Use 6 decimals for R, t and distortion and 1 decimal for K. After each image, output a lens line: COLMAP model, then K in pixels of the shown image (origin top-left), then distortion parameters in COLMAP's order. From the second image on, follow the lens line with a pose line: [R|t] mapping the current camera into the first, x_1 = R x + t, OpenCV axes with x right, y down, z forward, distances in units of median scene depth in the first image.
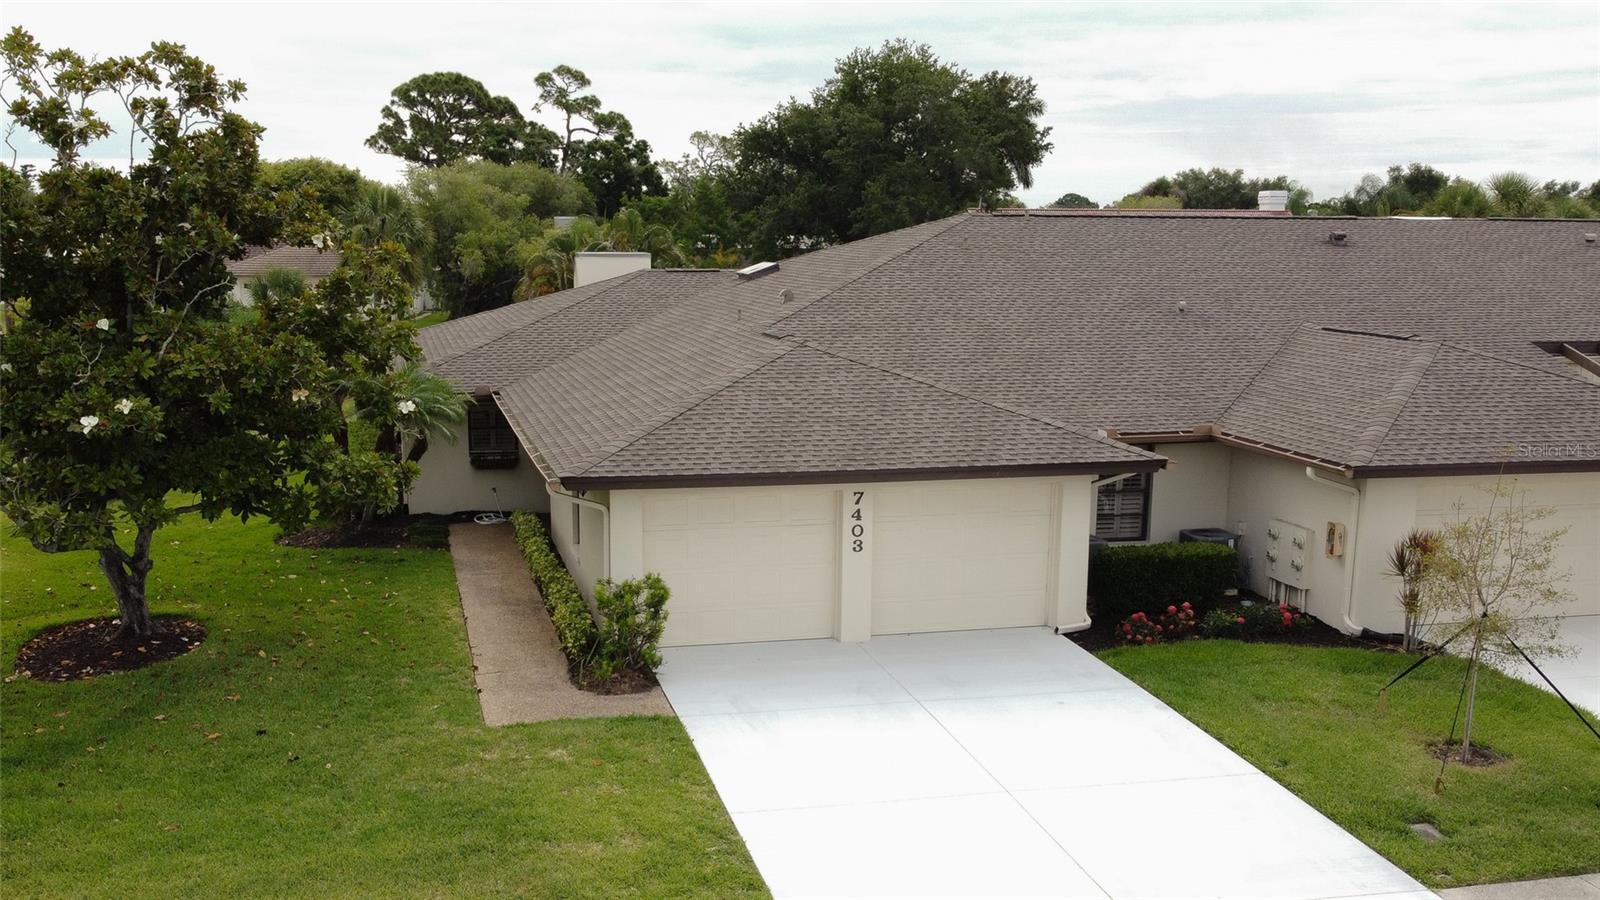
lens RADIAL K [[1569.7, 0, 763.1], [0, 1569.7, 560.7], [0, 0, 1]] dist [0.000191, 0.000000]
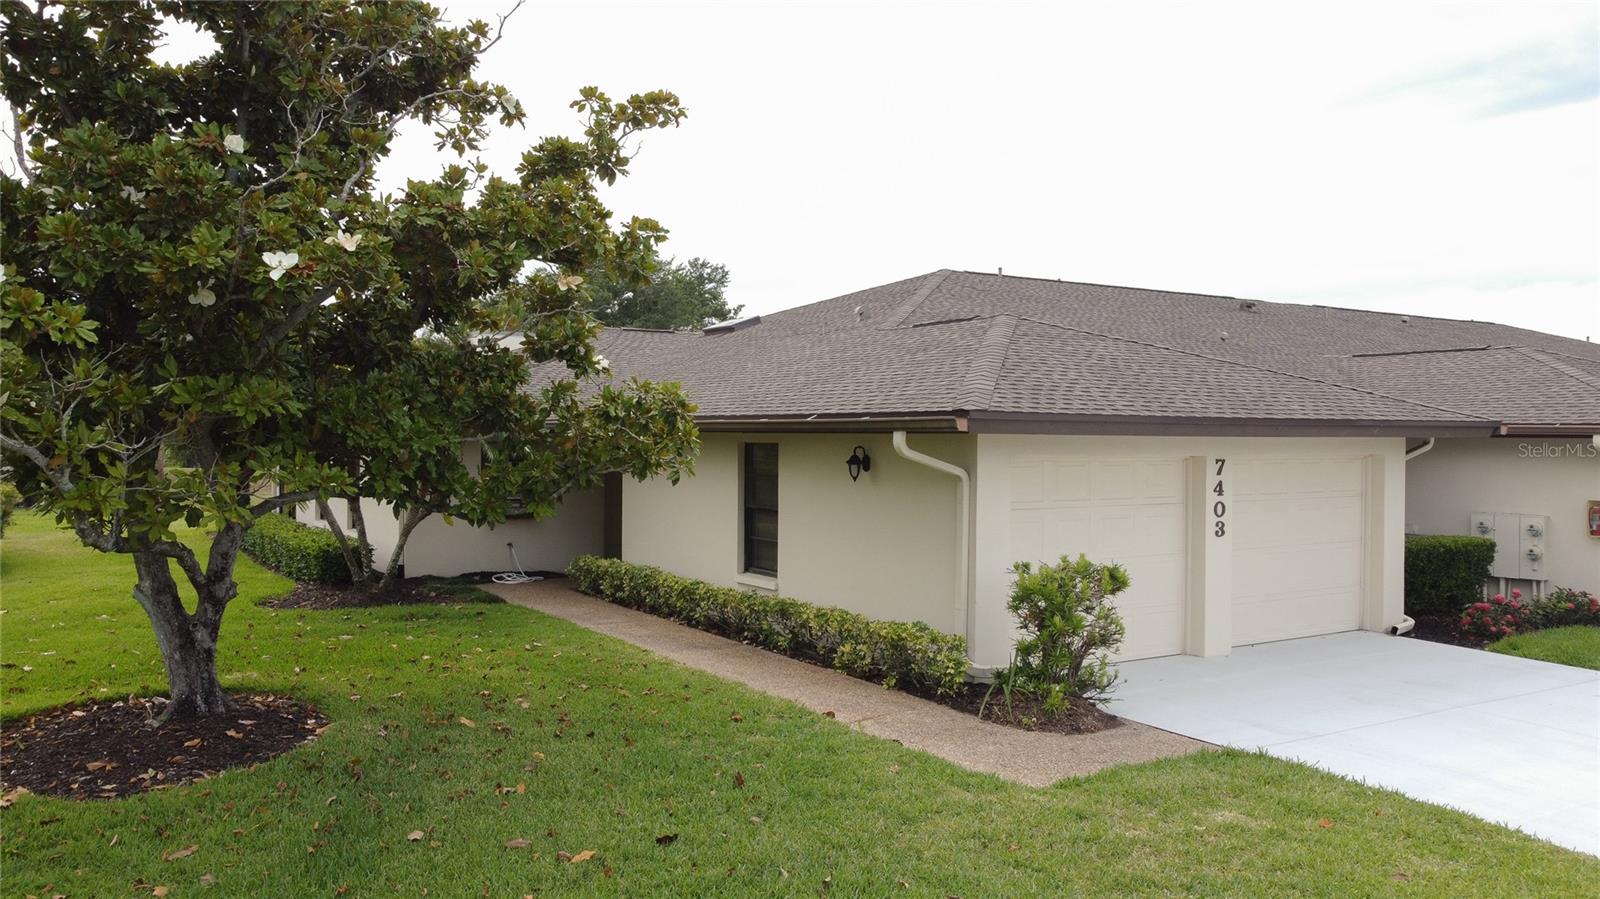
lens RADIAL K [[1240.8, 0, 796.1], [0, 1240.8, 453.3], [0, 0, 1]] dist [-0.001740, -0.003574]
pose [[0.945930, -0.006727, 0.324300, -0.338618], [0.069992, 0.980466, -0.183817, 0.052327], [-0.316728, 0.196576, 0.927923, 0.486704]]
